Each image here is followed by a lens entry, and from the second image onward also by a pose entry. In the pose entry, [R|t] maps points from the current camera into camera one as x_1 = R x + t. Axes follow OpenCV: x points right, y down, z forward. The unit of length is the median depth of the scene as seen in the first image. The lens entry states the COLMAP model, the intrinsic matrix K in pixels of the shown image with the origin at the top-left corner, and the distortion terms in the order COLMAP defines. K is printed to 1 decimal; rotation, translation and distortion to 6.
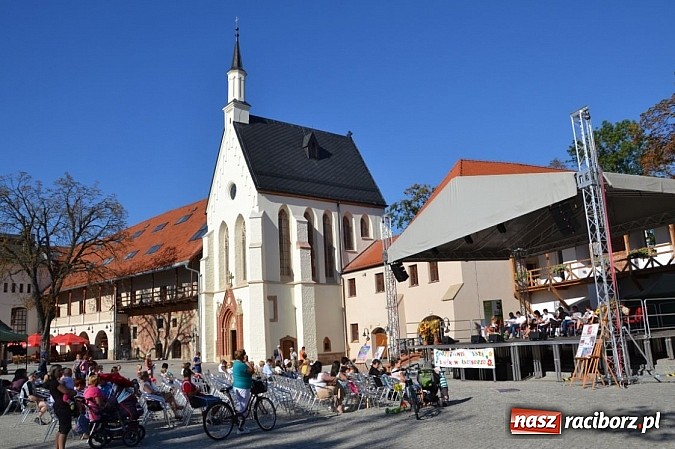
lens RADIAL K [[546.9, 0, 337.5], [0, 546.9, 224.5], [0, 0, 1]] dist [-0.122613, -0.001597]
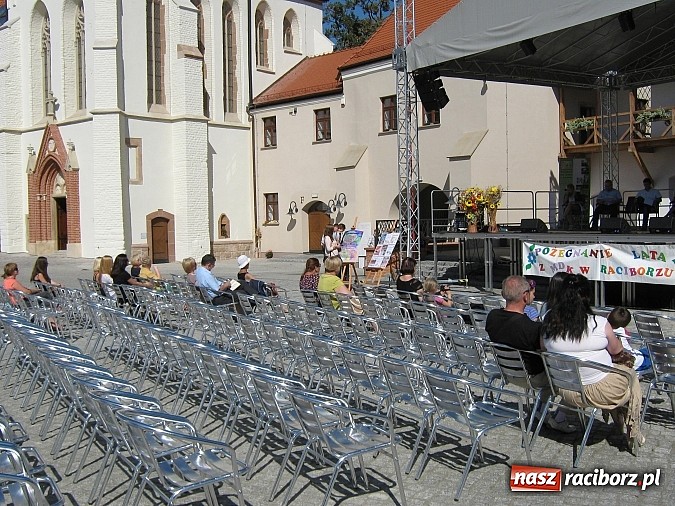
lens RADIAL K [[752.3, 0, 337.5], [0, 752.3, 253.0], [0, 0, 1]] dist [-0.081945, 0.009629]
pose [[0.977642, 0.022252, 0.209096, -0.070480], [-0.072831, 0.968668, 0.237439, 0.045258], [-0.197261, -0.247359, 0.948632, 0.190465]]
